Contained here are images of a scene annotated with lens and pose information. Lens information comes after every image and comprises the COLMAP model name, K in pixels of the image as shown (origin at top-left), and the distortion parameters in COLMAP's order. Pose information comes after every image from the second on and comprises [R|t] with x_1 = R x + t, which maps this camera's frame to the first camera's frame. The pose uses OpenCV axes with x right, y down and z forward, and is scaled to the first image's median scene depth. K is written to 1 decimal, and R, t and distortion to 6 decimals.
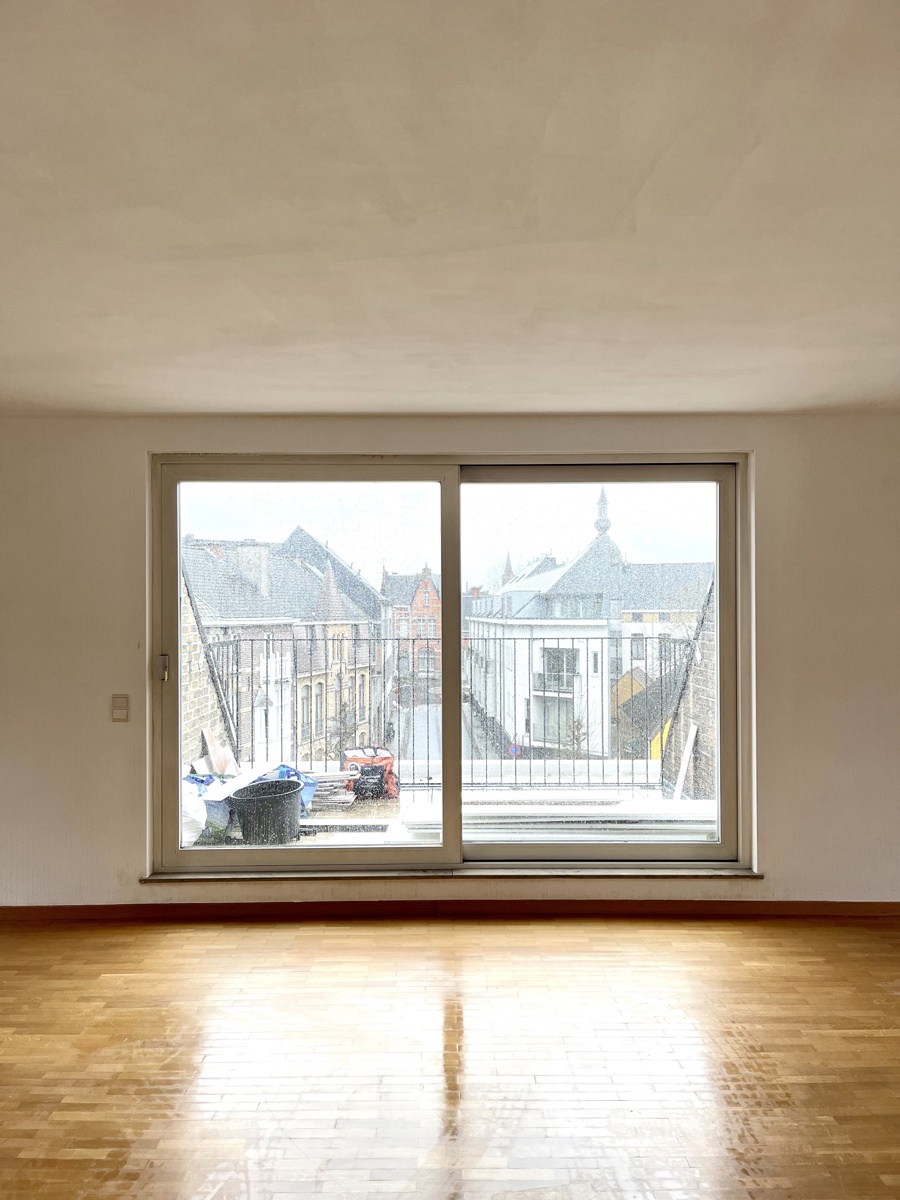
lens RADIAL K [[911.2, 0, 449.8], [0, 911.2, 611.5], [0, 0, 1]] dist [0.074596, -0.104398]
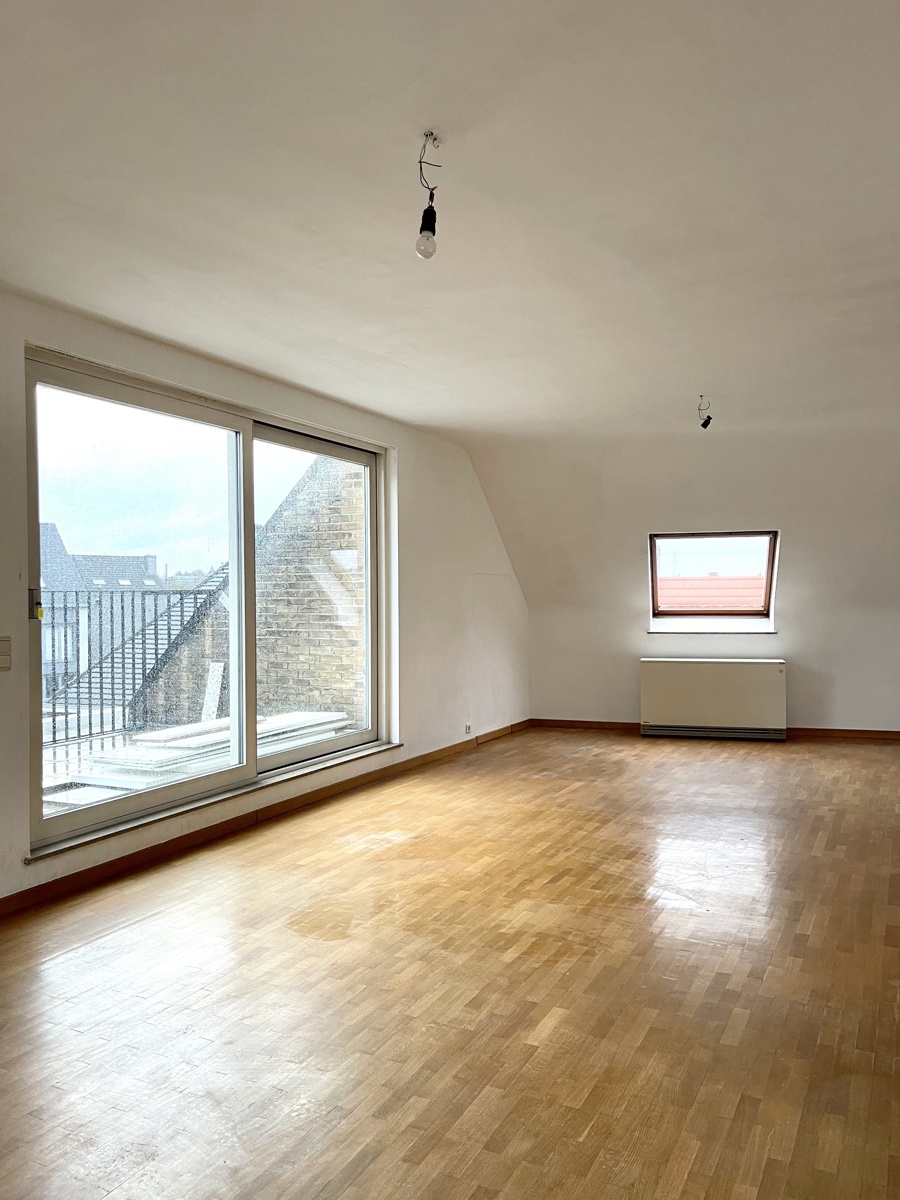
lens RADIAL K [[911.2, 0, 449.8], [0, 911.2, 611.5], [0, 0, 1]] dist [0.074596, -0.104398]
pose [[0.446814, -0.015877, 0.894486, -0.797581], [0.004840, 0.999871, 0.015330, 0.051187], [-0.894614, -0.002520, 0.446833, 0.259532]]
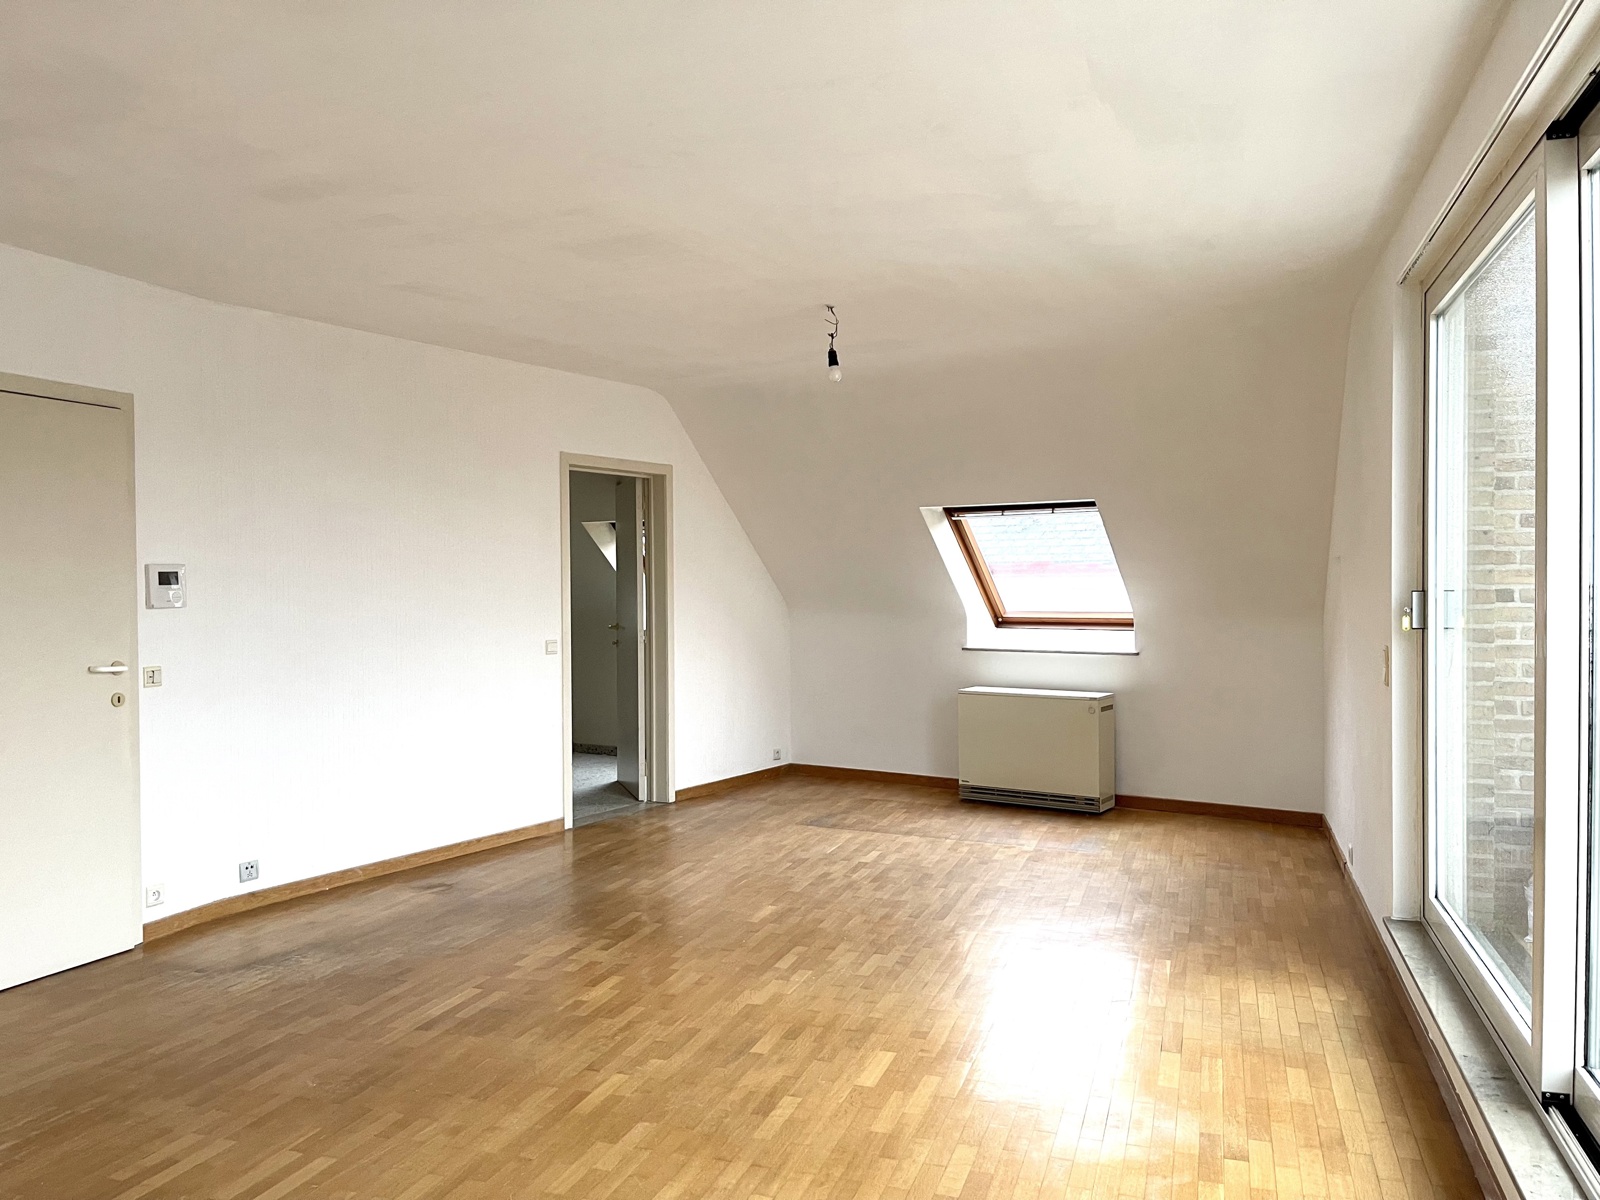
lens RADIAL K [[1214.9, 0, 800.0], [0, 1214.9, 600.0], [0, 0, 1]] dist [0.074596, -0.104398]
pose [[-0.326475, 0.024216, -0.944896, 0.587299], [0.007313, 0.999707, 0.023094, 0.027137], [0.945178, 0.000630, -0.326556, 0.785841]]
